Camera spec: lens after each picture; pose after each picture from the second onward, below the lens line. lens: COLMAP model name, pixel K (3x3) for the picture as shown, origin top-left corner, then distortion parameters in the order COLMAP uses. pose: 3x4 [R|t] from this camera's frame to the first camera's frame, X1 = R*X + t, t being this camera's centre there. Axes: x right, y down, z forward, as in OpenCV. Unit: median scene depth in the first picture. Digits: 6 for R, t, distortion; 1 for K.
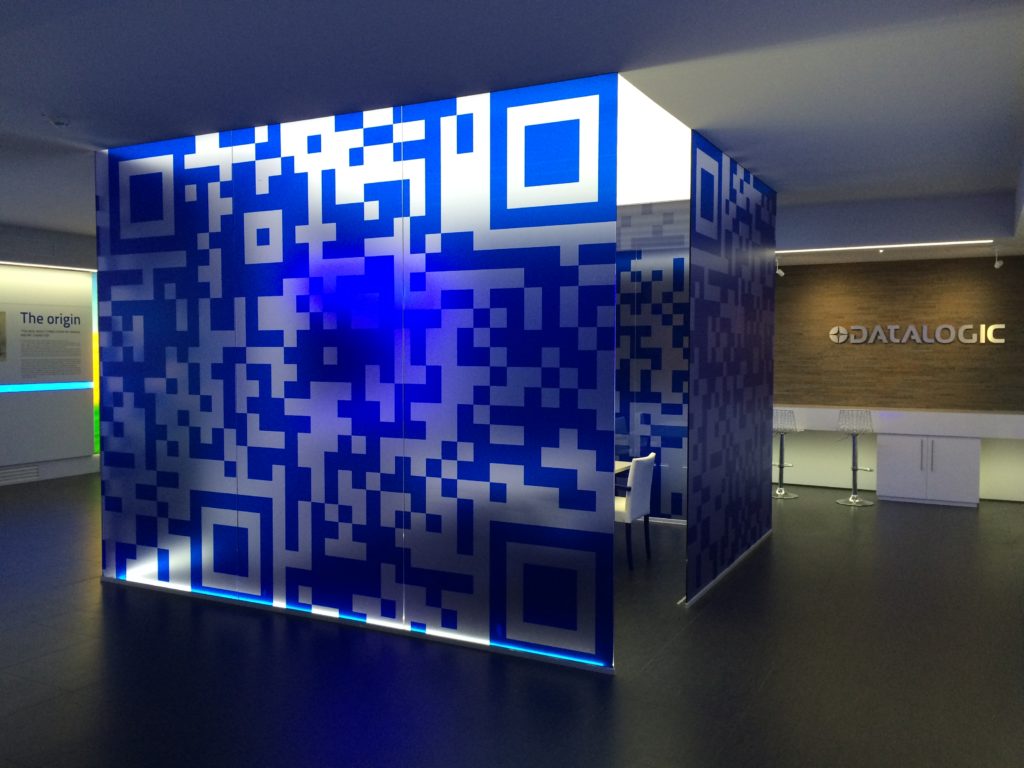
lens RADIAL K [[879.4, 0, 510.6], [0, 879.4, 387.1], [0, 0, 1]] dist [0.009853, -0.012886]
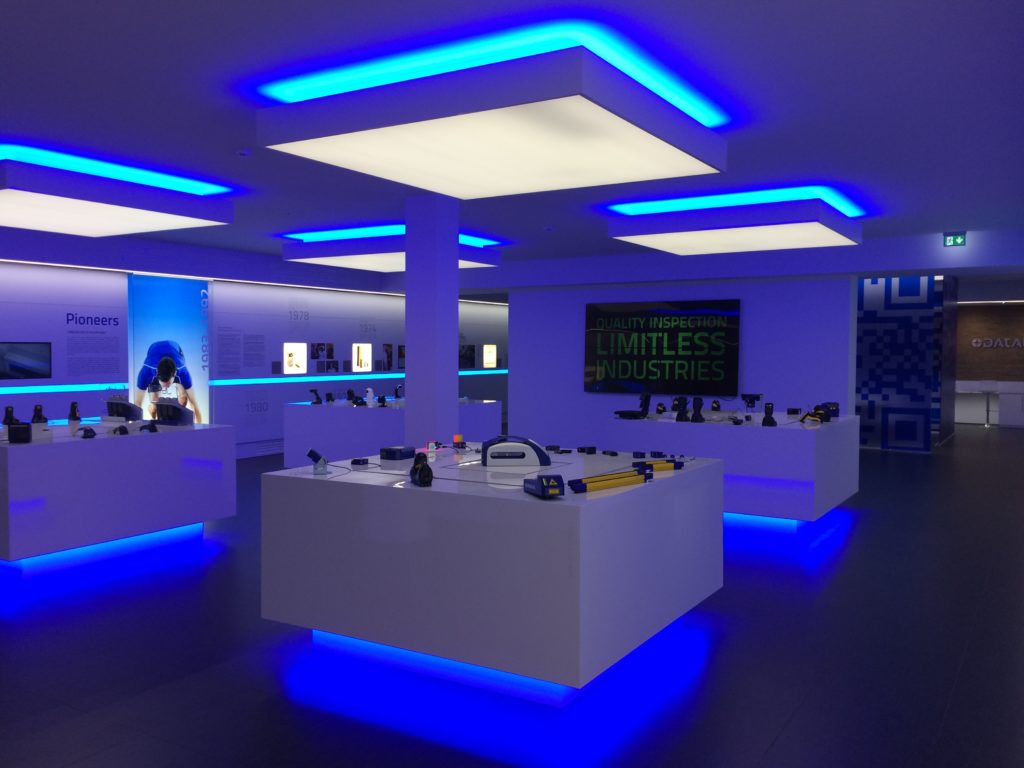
lens RADIAL K [[879.4, 0, 513.7], [0, 879.4, 379.3], [0, 0, 1]] dist [0.009853, -0.012886]
pose [[0.998005, 0.002941, -0.063061, -1.073333], [-0.003748, 0.999913, -0.012684, 0.099055], [0.063018, 0.012895, 0.997929, -2.041158]]
